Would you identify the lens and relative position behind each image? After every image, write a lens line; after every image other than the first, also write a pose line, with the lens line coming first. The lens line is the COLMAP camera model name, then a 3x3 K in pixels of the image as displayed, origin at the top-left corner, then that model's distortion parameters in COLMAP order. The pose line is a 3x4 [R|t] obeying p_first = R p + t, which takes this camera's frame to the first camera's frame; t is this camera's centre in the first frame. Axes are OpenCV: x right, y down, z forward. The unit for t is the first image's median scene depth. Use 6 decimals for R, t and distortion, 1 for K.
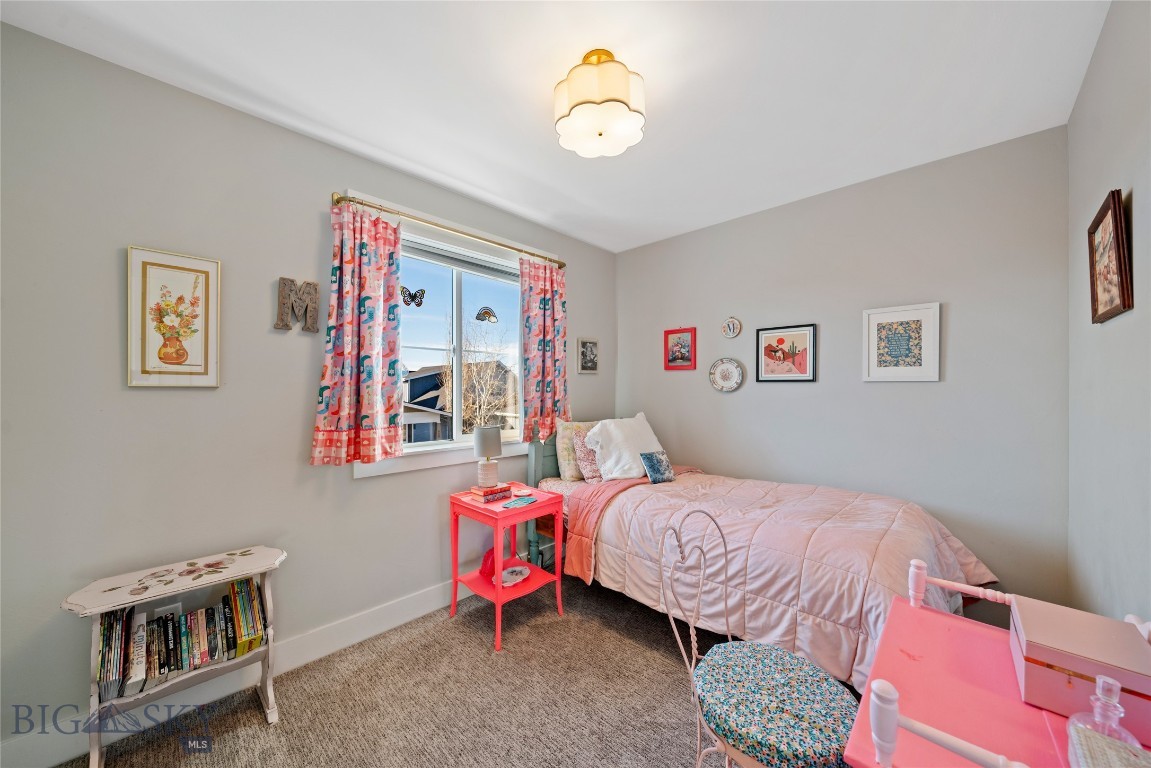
lens RADIAL K [[412.7, 0, 572.9], [0, 412.7, 387.4], [0, 0, 1]] dist [-0.000267, -0.000011]
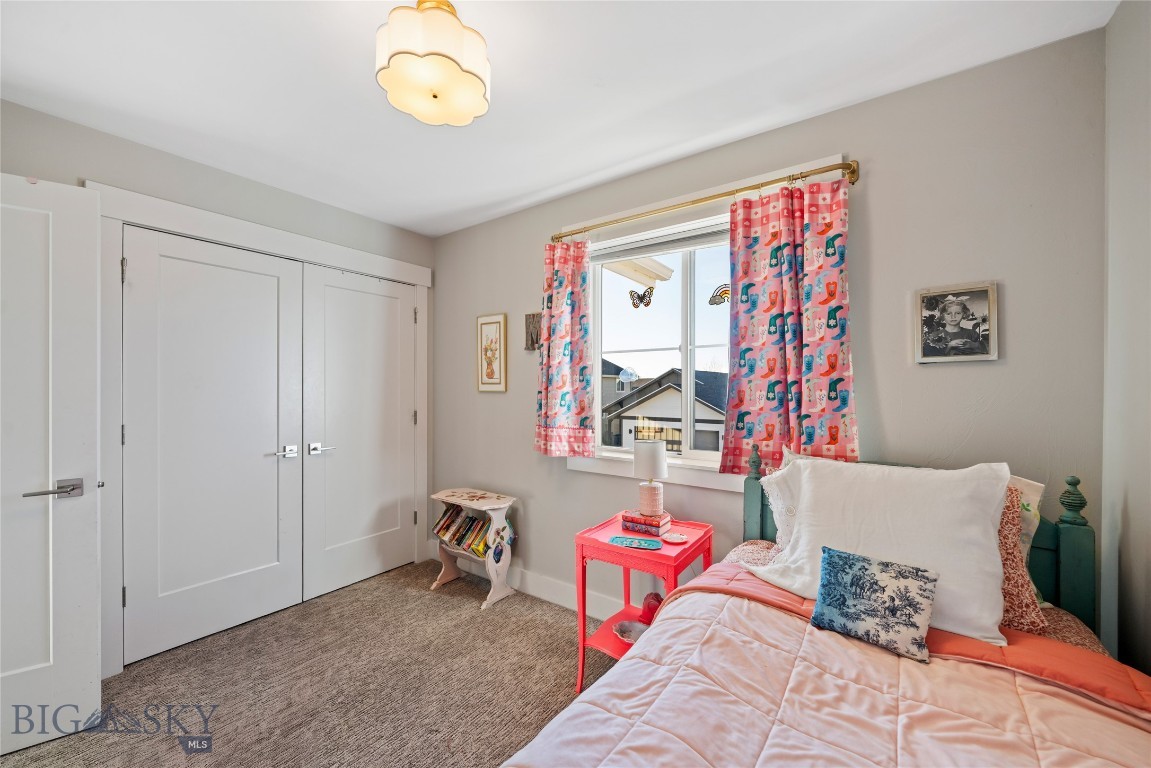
lens RADIAL K [[444.7, 0, 575.5], [0, 444.7, 384.0], [0, 0, 1]] dist [-0.000220, -0.000010]
pose [[0.148969, -0.006982, -0.988817, 0.614659], [0.004982, 0.999968, -0.006310, -0.012349], [0.988829, -0.003986, 0.148999, 0.692209]]
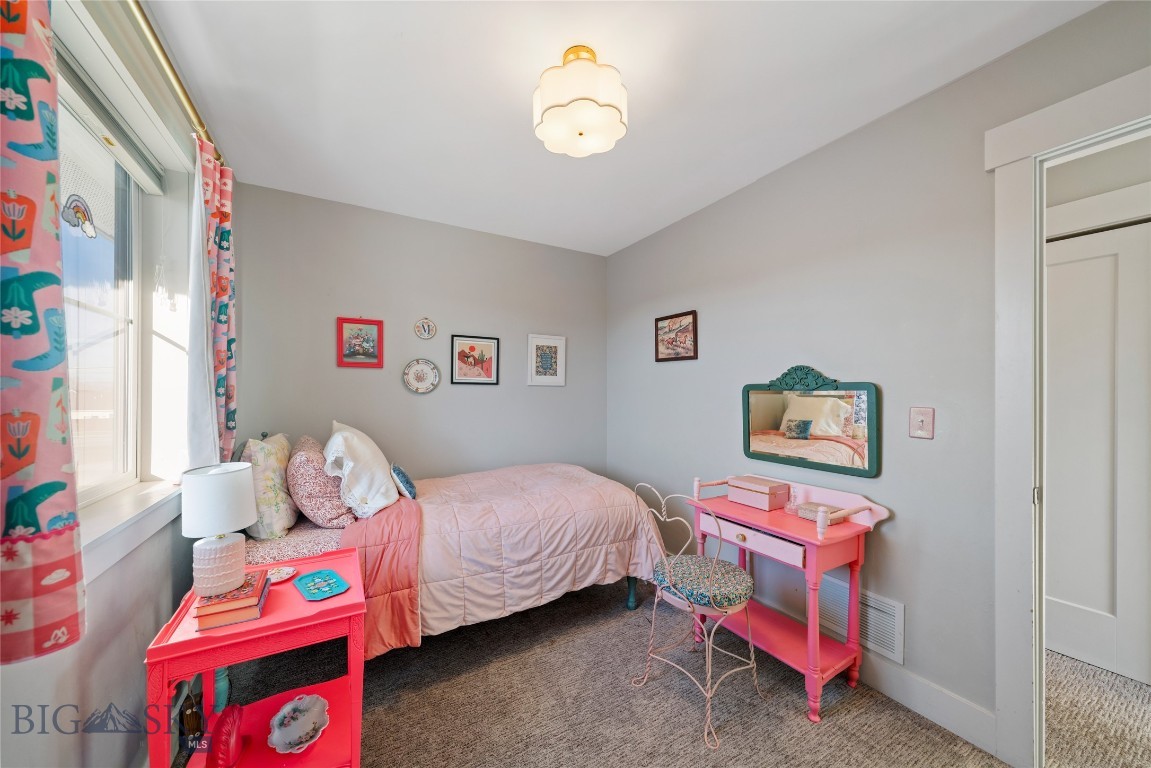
lens RADIAL K [[403.7, 0, 572.8], [0, 403.7, 389.0], [0, 0, 1]] dist [-0.000479, -0.000018]
pose [[0.280295, 0.003607, 0.959907, -0.522807], [-0.006906, 0.999975, -0.001741, -0.000377], [-0.959889, -0.006141, 0.280313, 0.448433]]
